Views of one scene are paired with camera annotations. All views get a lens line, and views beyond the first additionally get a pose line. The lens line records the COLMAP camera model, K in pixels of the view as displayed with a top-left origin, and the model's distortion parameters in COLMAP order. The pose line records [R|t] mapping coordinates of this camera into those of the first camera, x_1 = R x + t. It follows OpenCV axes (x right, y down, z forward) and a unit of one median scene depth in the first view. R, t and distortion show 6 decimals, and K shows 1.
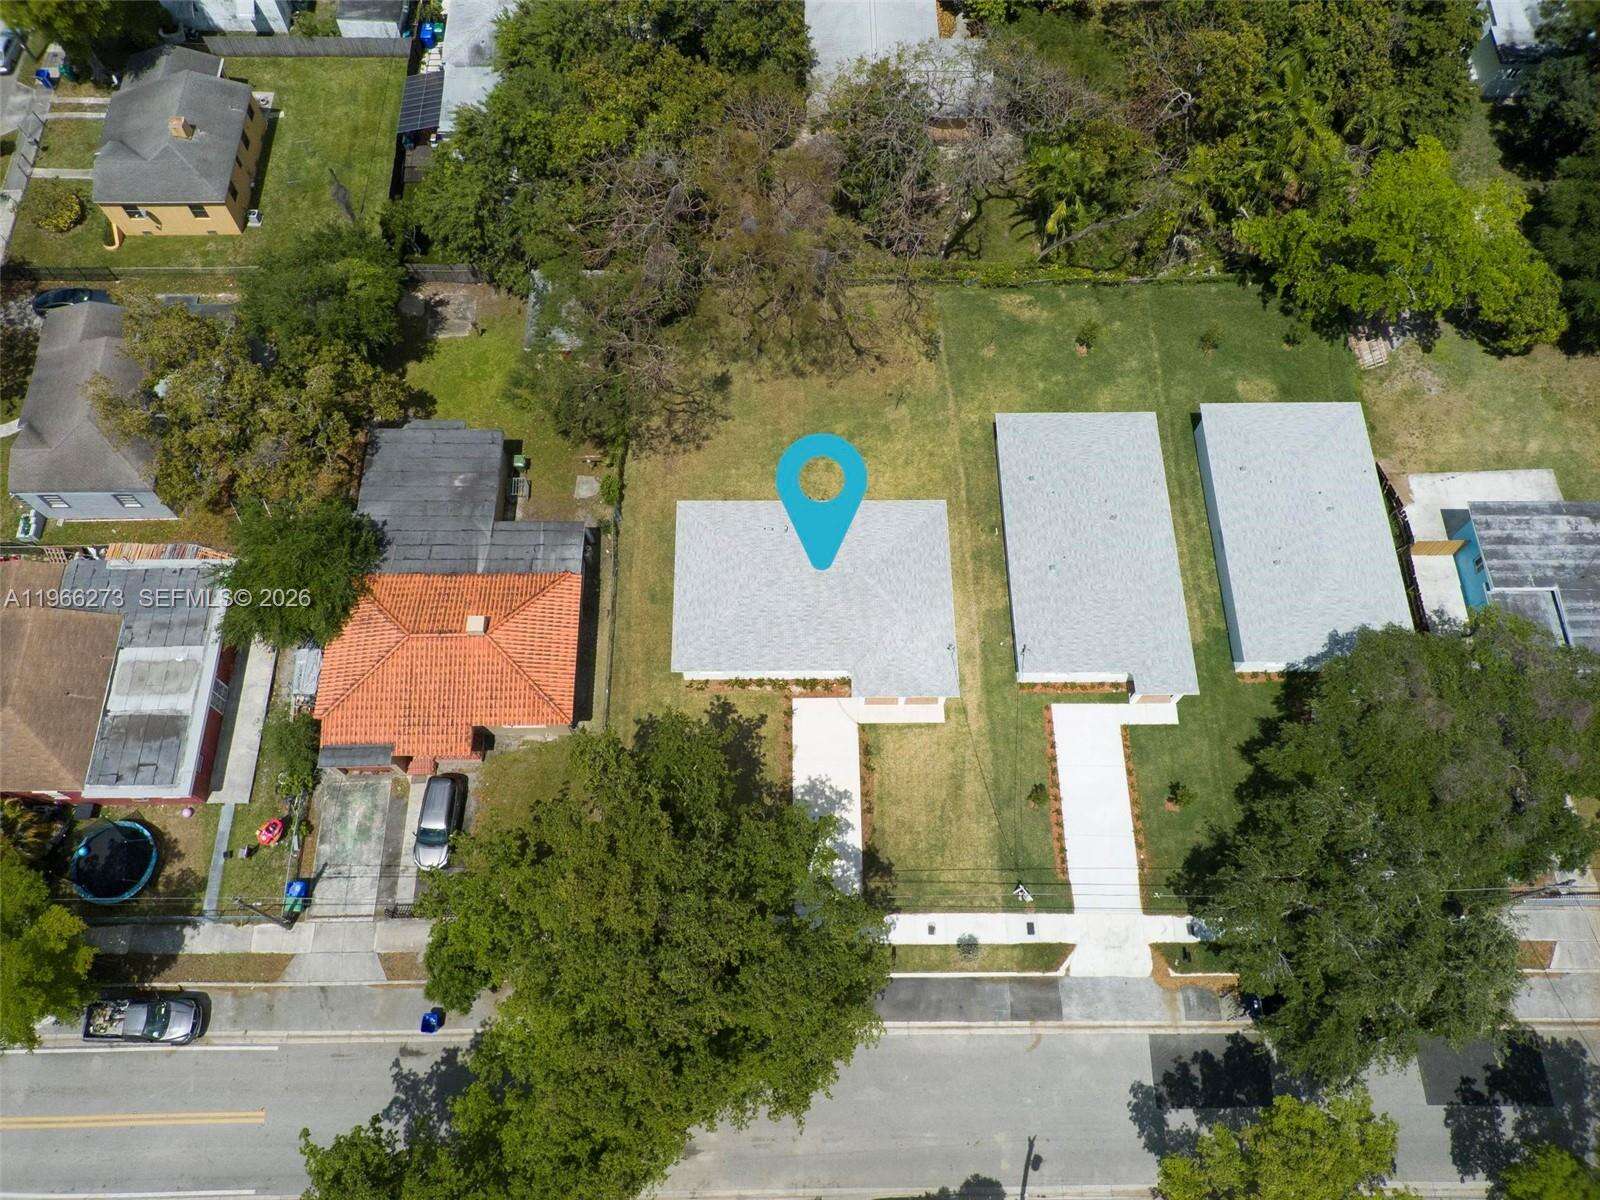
lens RADIAL K [[1176.7, 0, 800.0], [0, 1176.7, 600.0], [0, 0, 1]] dist [0.001552, 0.001035]
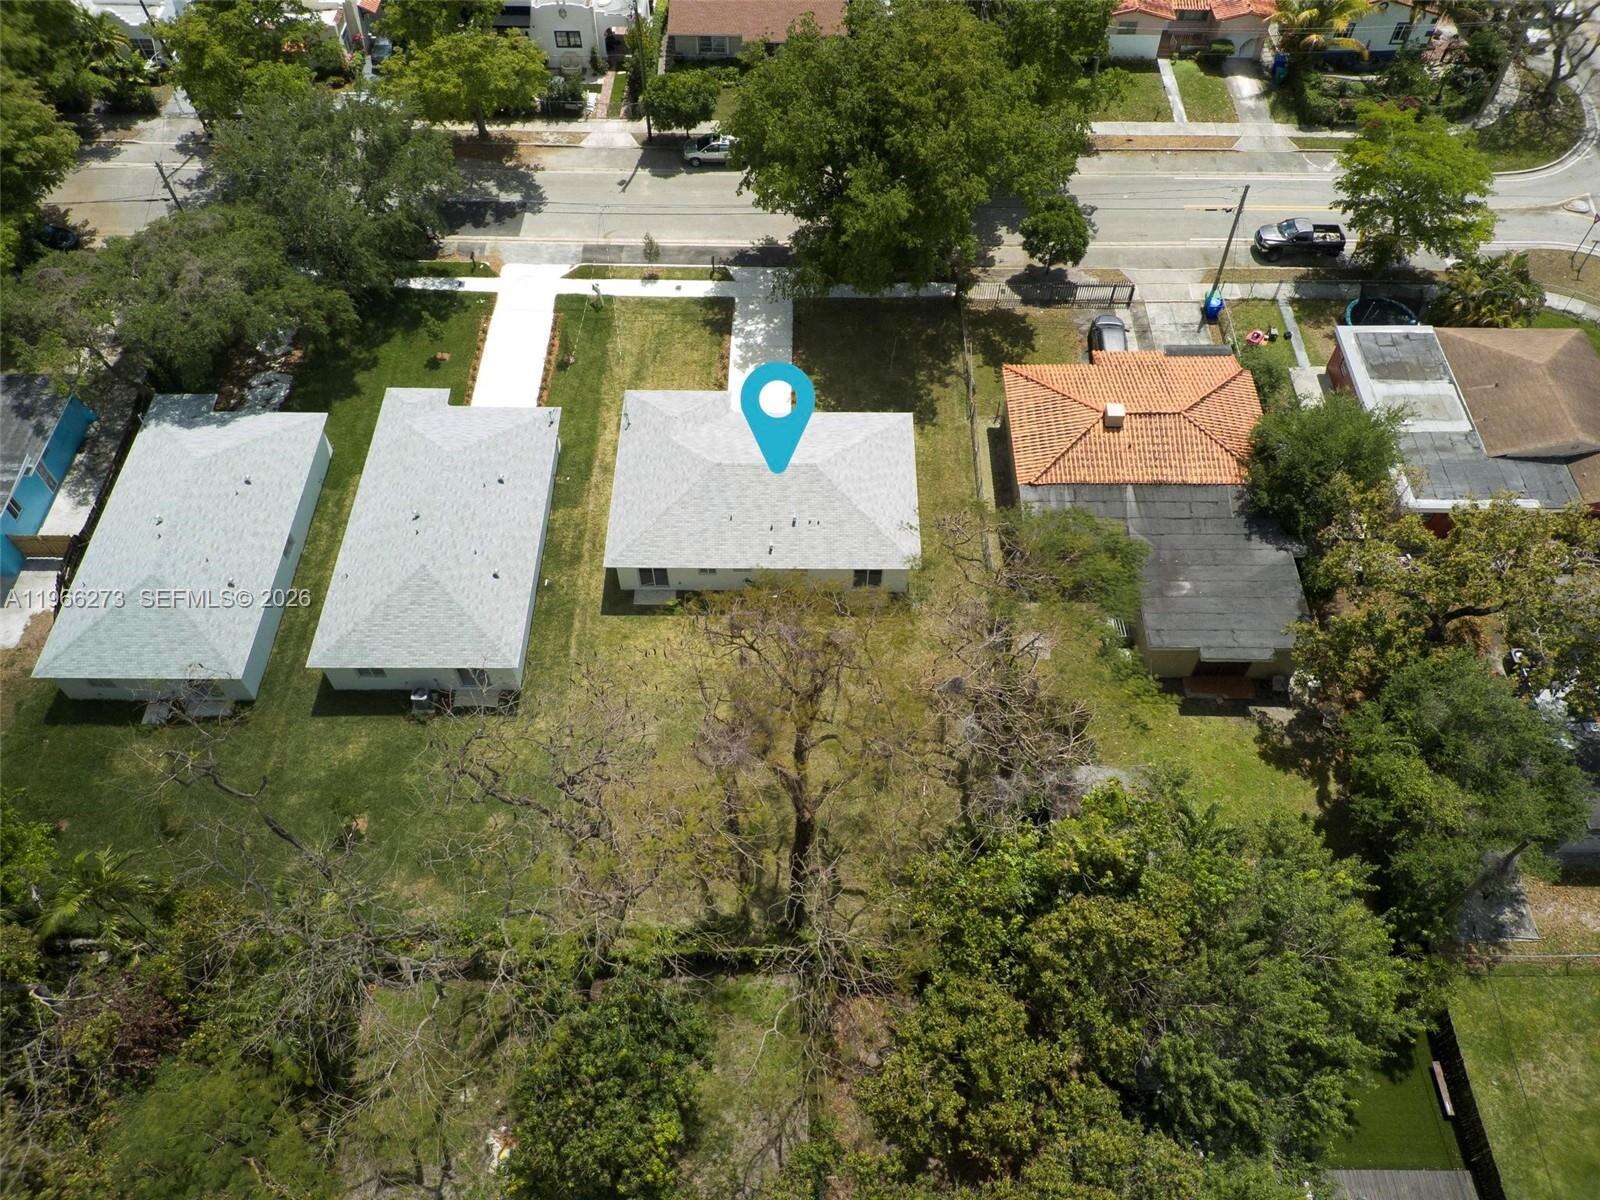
lens RADIAL K [[1176.7, 0, 800.0], [0, 1176.7, 600.0], [0, 0, 1]] dist [0.001552, 0.001035]
pose [[-0.999590, -0.028296, -0.004313, -0.015609], [0.011010, -0.519193, 0.854586, -0.897017], [-0.026421, 0.854188, 0.519292, 0.638609]]
